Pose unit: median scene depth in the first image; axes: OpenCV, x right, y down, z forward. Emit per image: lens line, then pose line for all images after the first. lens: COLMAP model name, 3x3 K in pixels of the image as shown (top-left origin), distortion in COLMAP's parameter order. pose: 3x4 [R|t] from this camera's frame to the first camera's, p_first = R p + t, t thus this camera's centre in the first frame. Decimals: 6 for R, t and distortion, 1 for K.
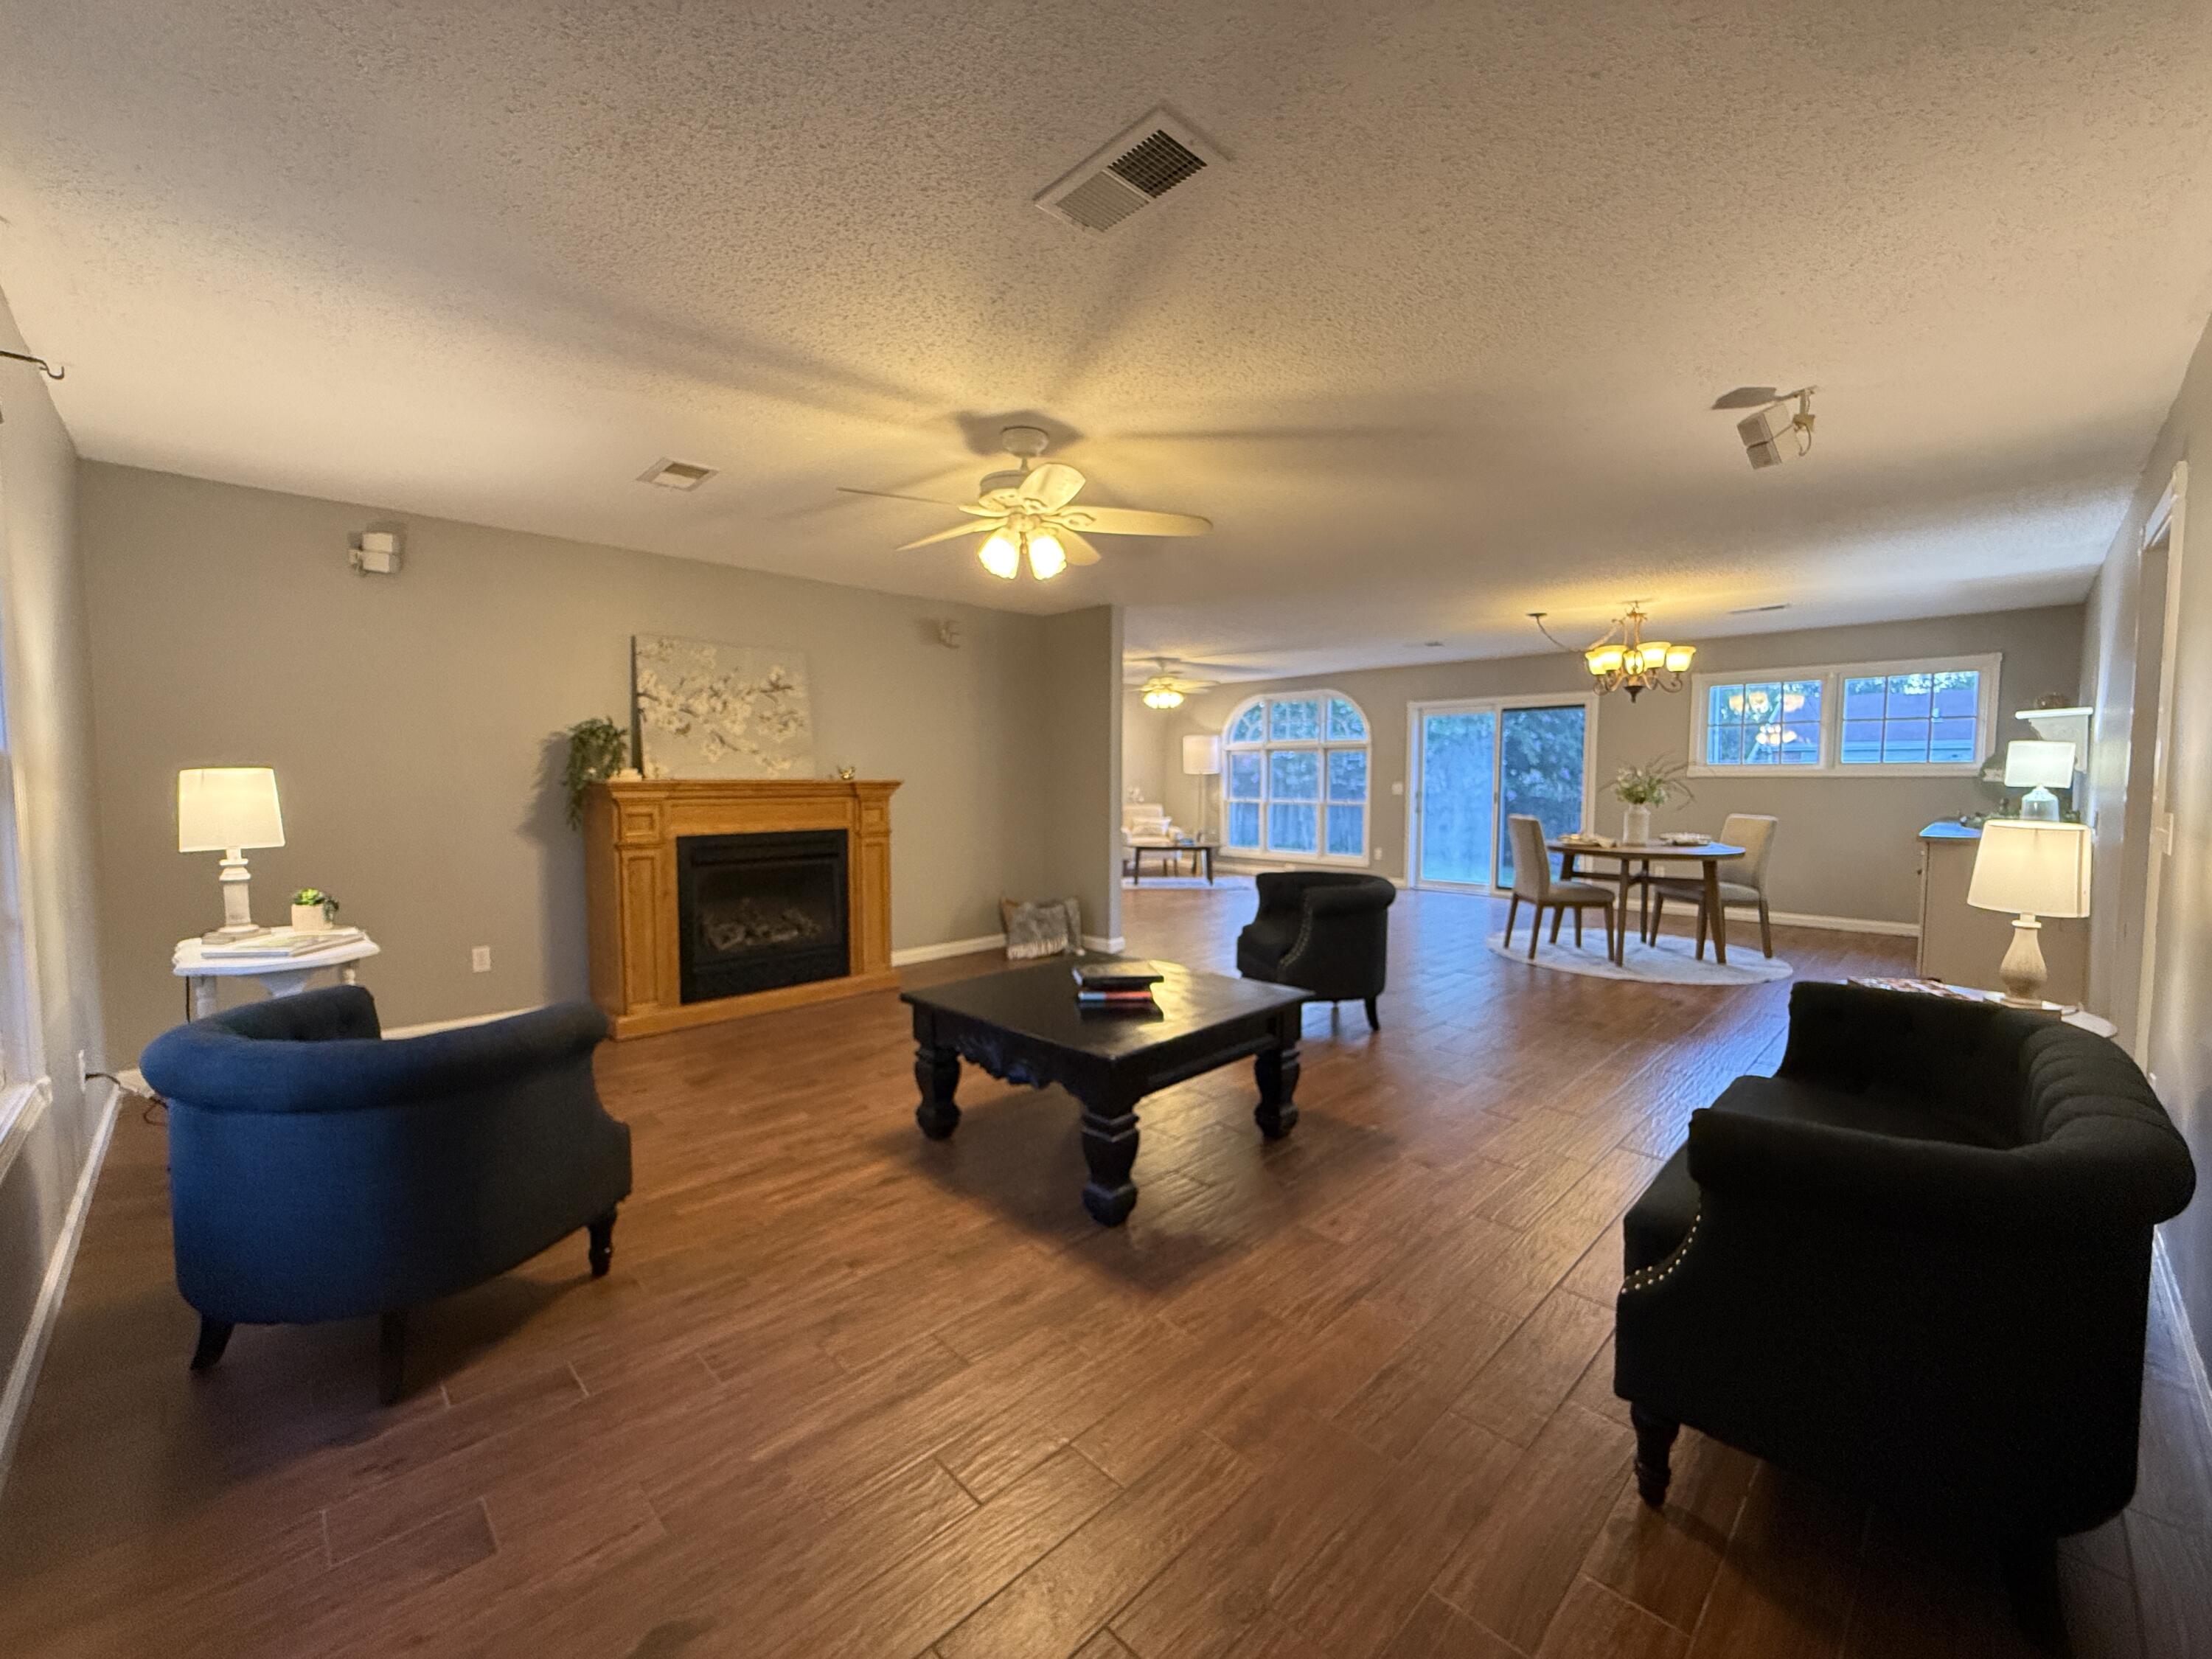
lens RADIAL K [[866.8, 0, 1100.4], [0, 866.8, 829.7], [0, 0, 1]] dist [-0.010498, 0.000039]
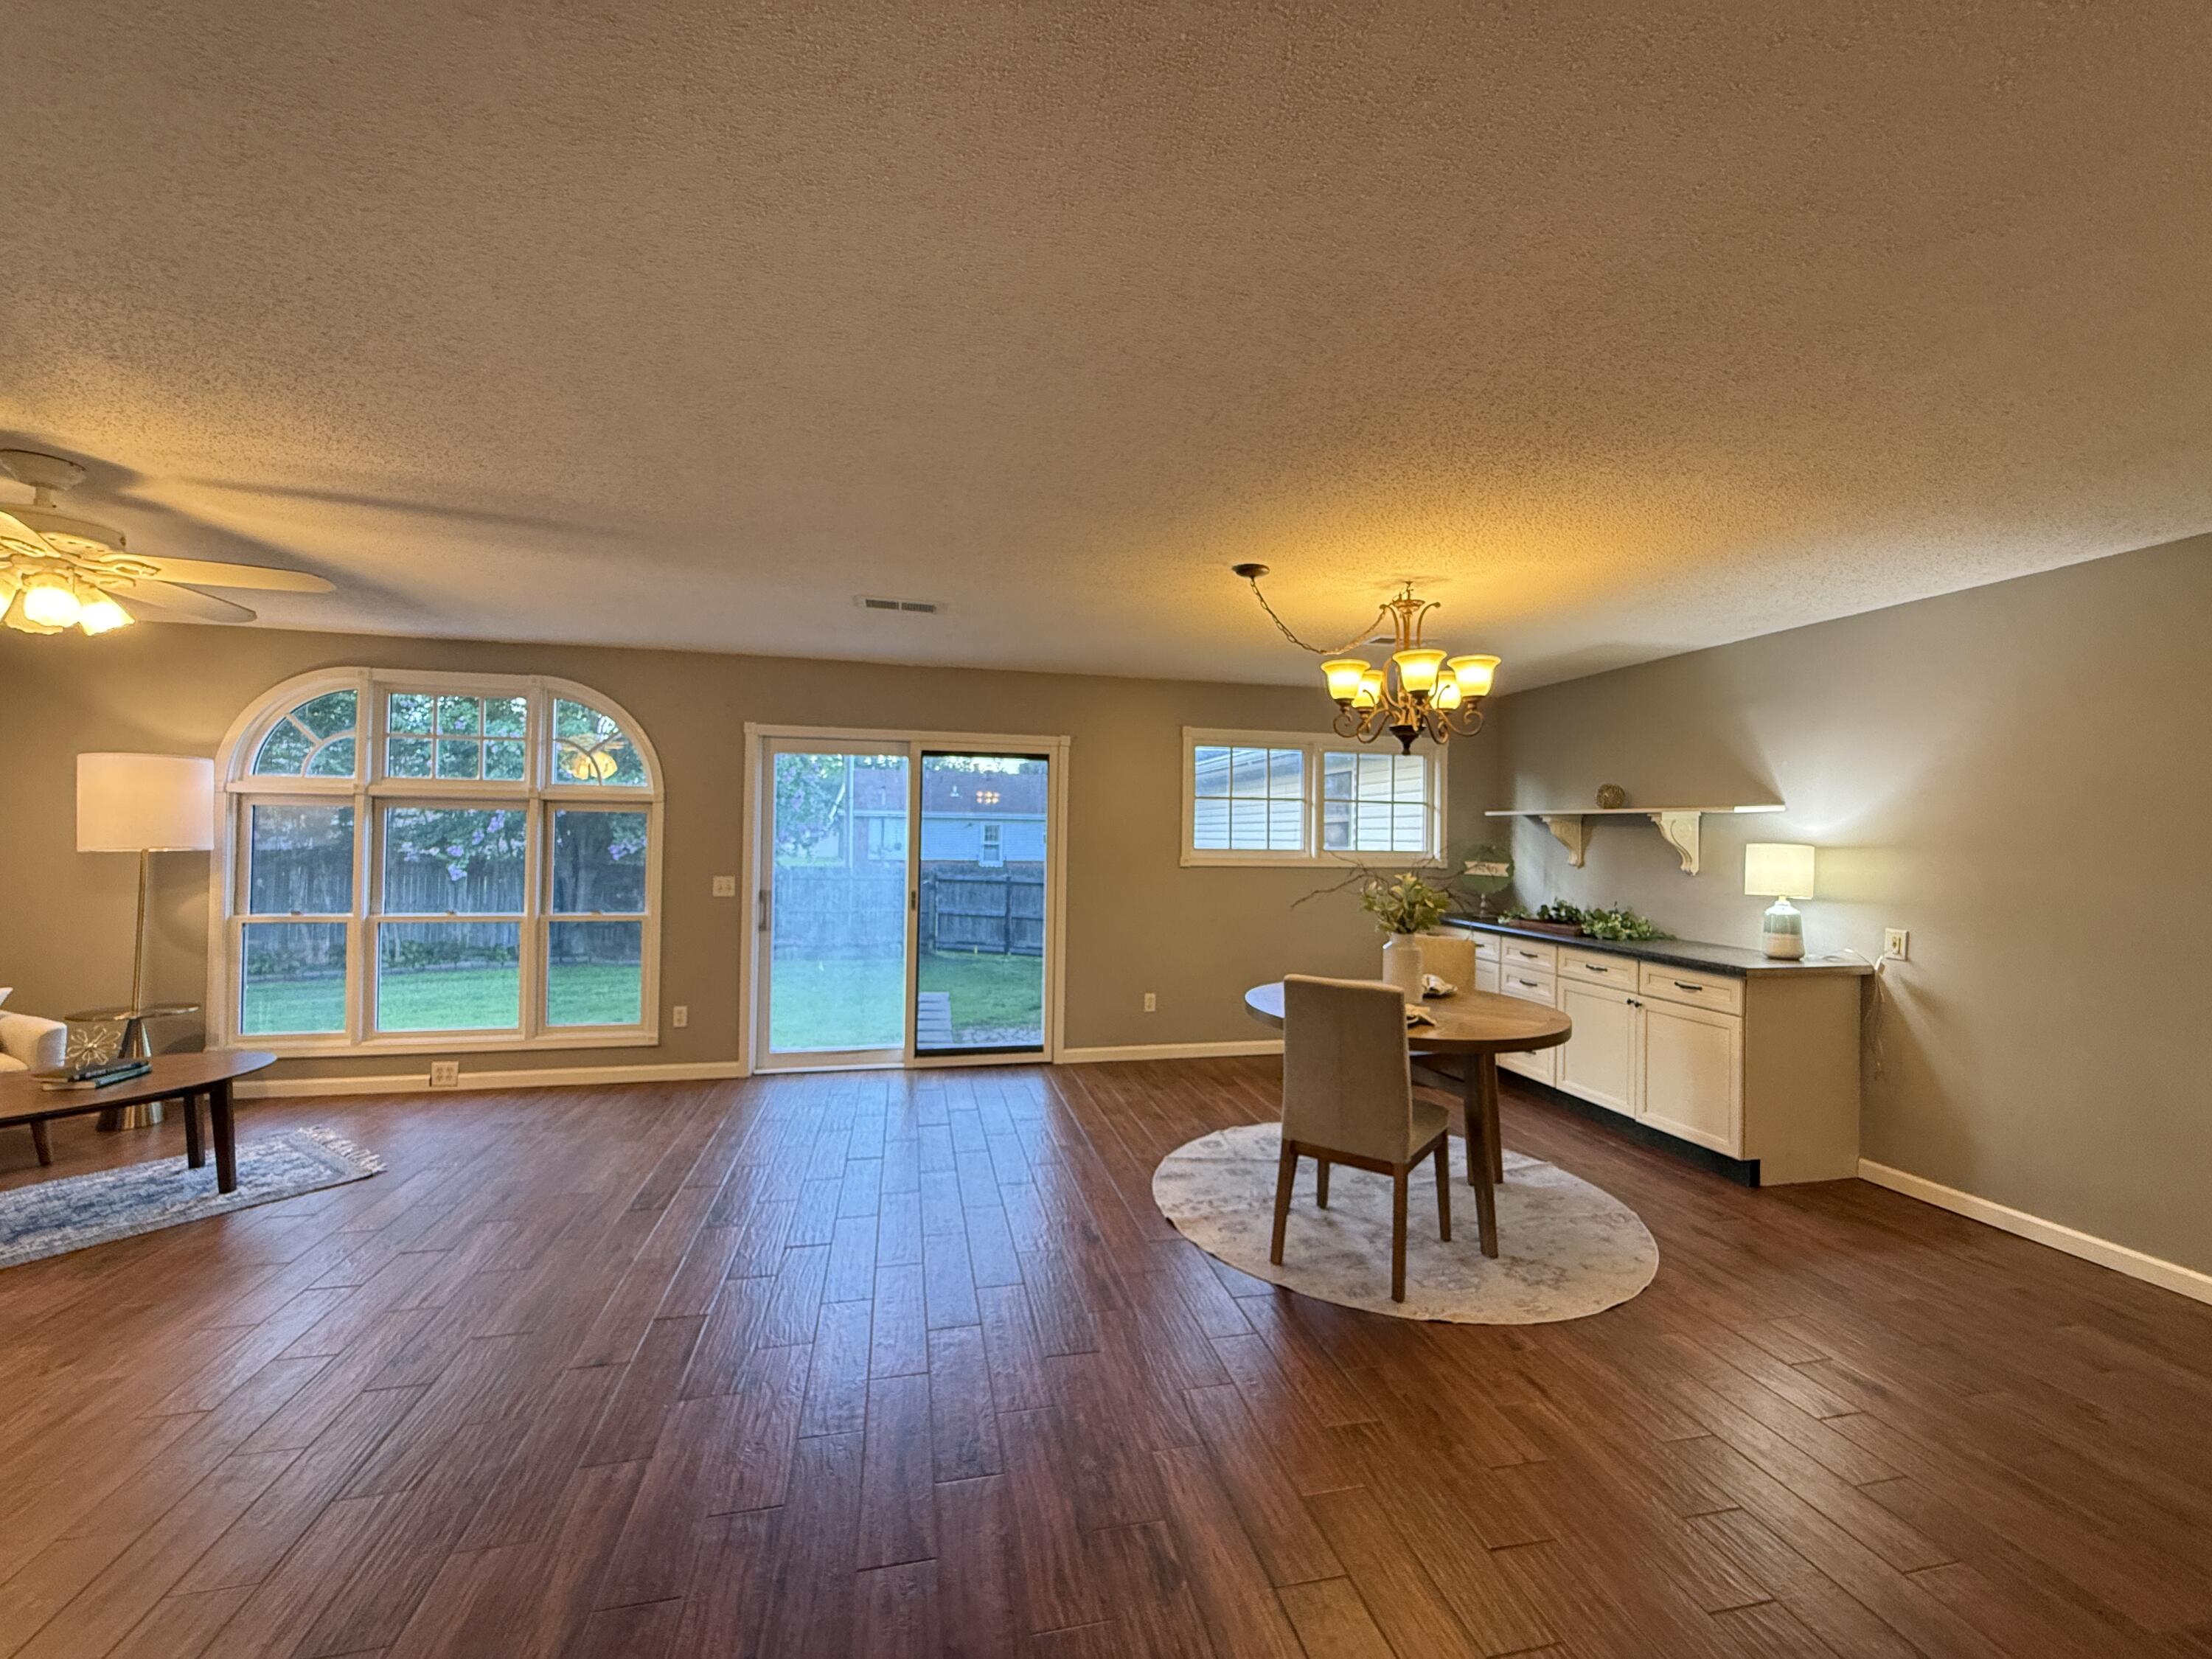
lens RADIAL K [[866.8, 0, 1100.2], [0, 866.8, 819.3], [0, 0, 1]] dist [-0.010498, 0.000039]
pose [[0.516023, 0.024045, 0.856237, 0.024238], [0.040111, 0.997831, -0.052195, -0.074754], [-0.855635, 0.061278, 0.513939, 0.787302]]
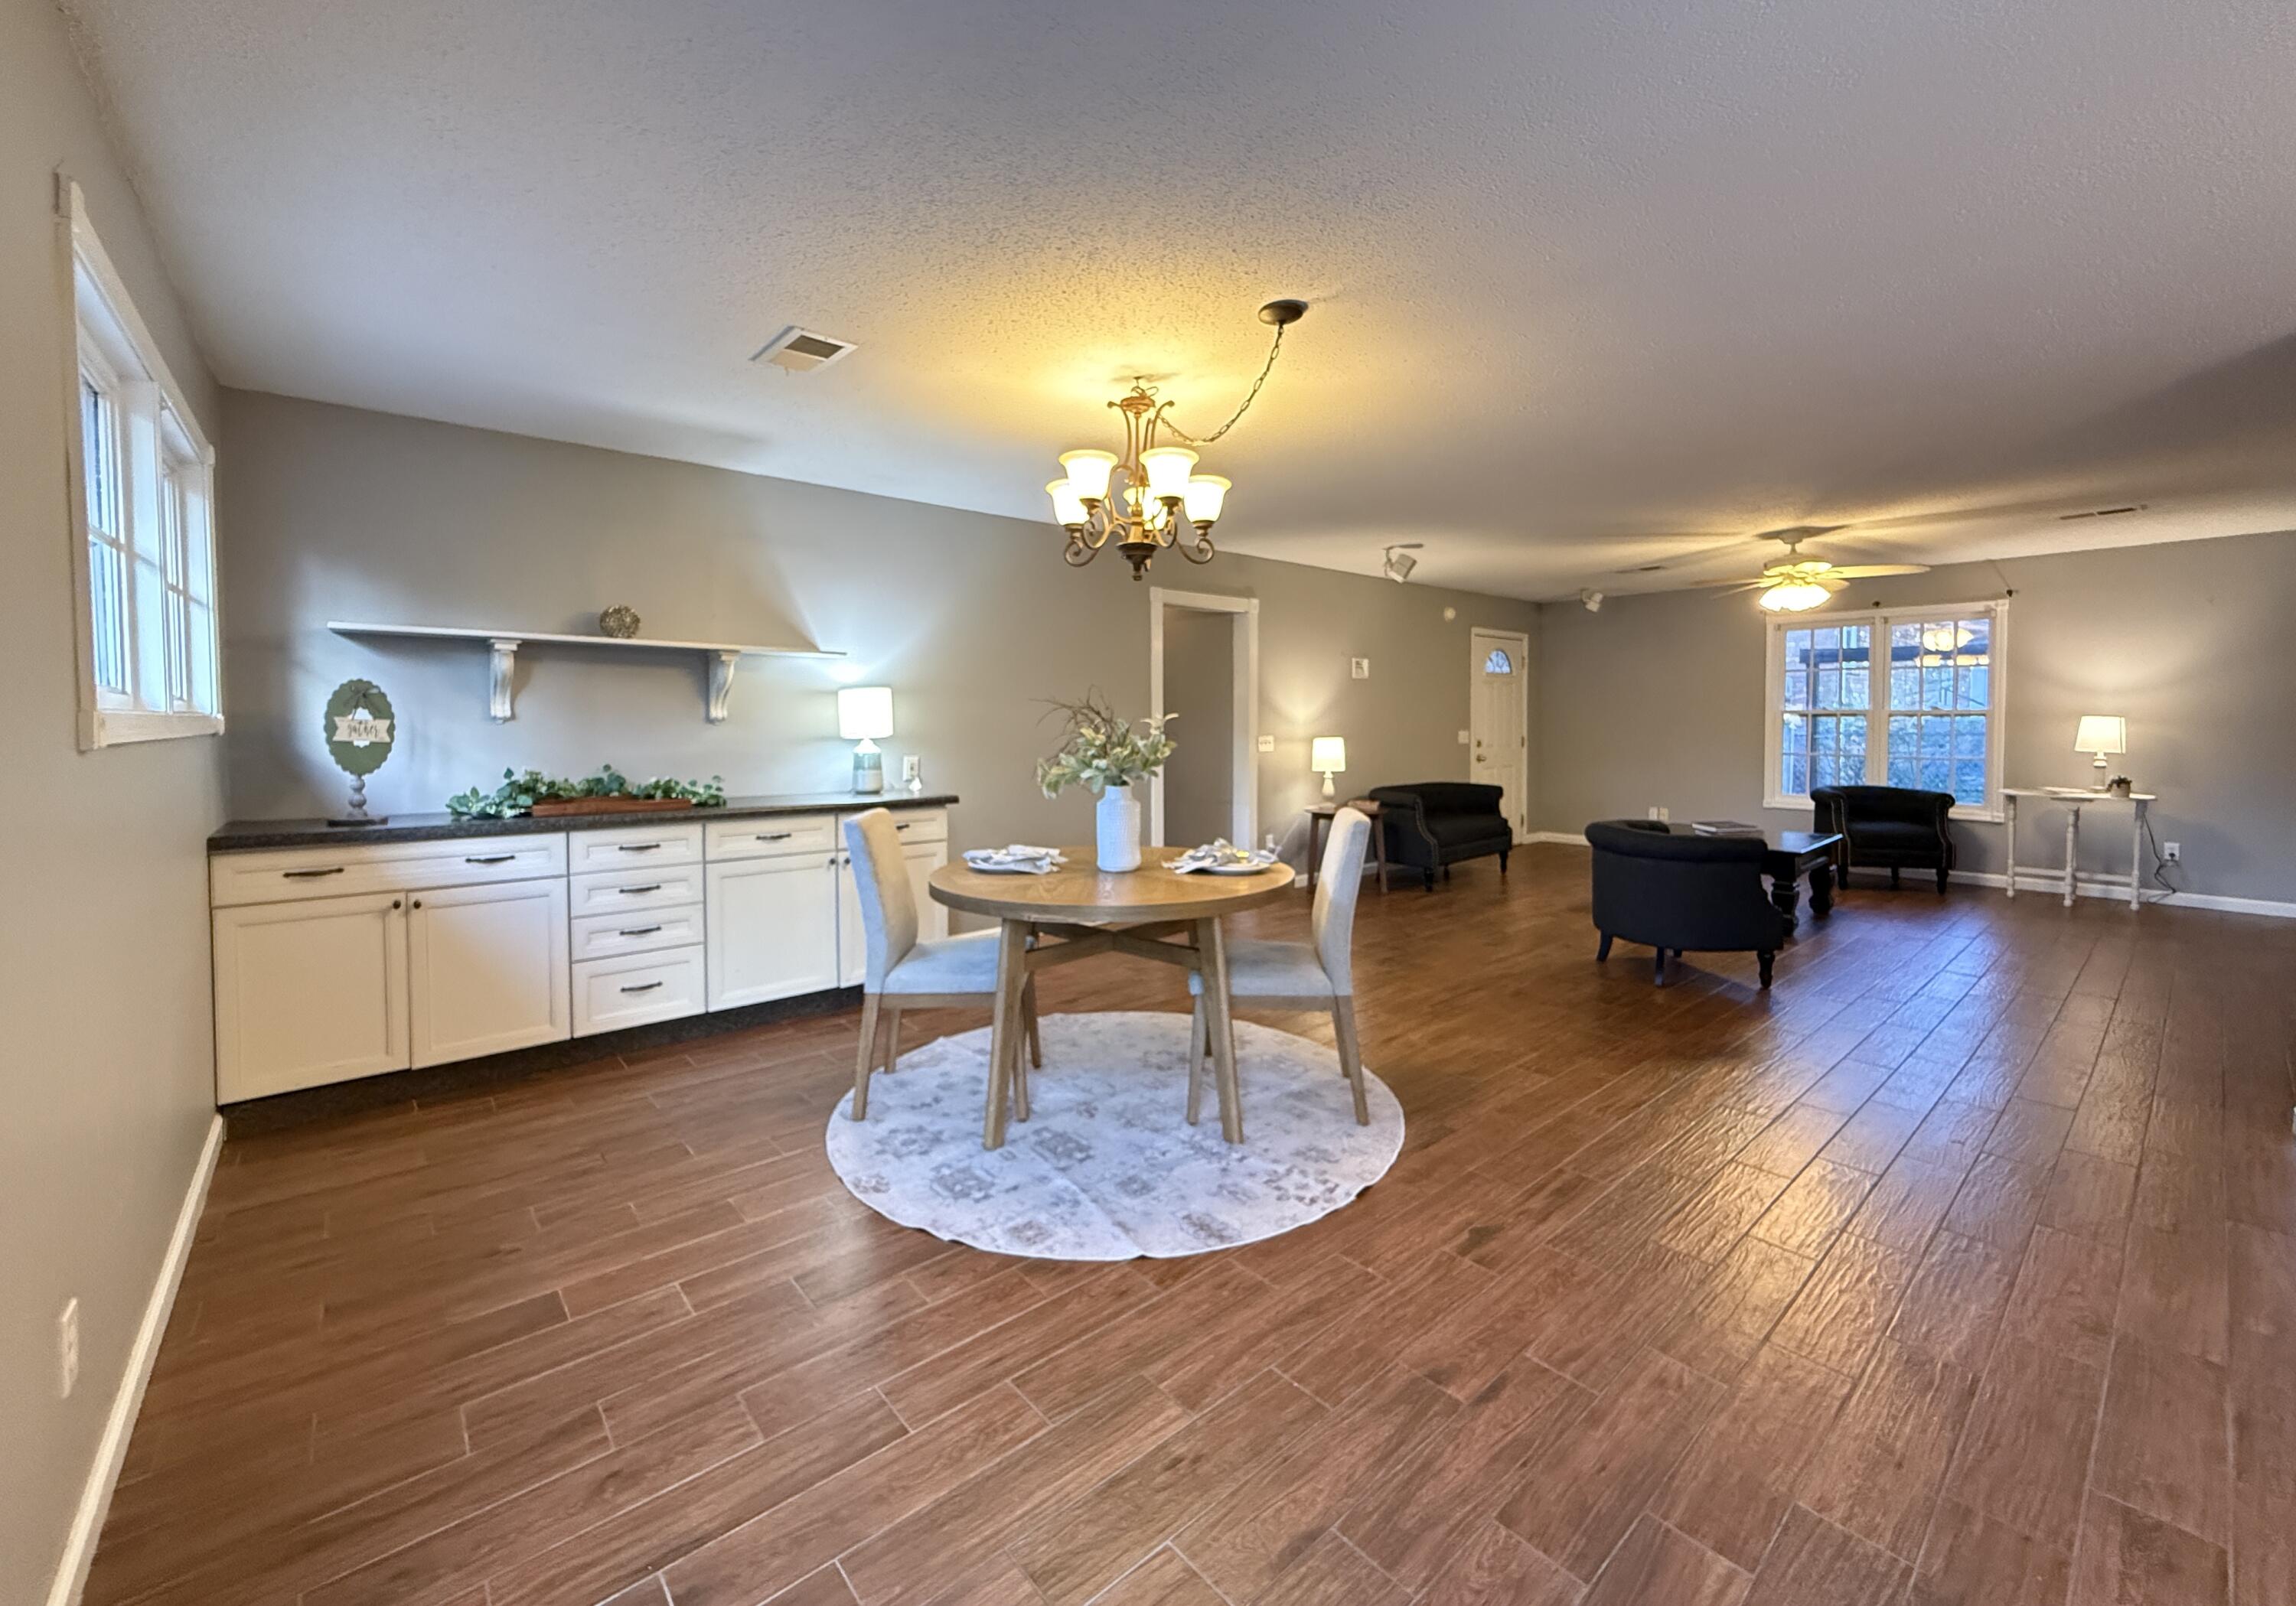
lens RADIAL K [[922.5, 0, 1139.2], [0, 922.5, 747.7], [0, 0, 1]] dist [0.002330, 0.000266]
pose [[-0.998610, -0.004491, 0.052512, 0.698278], [0.000425, 0.995644, 0.093238, -0.095839], [-0.052702, 0.093131, -0.994258, 1.566987]]
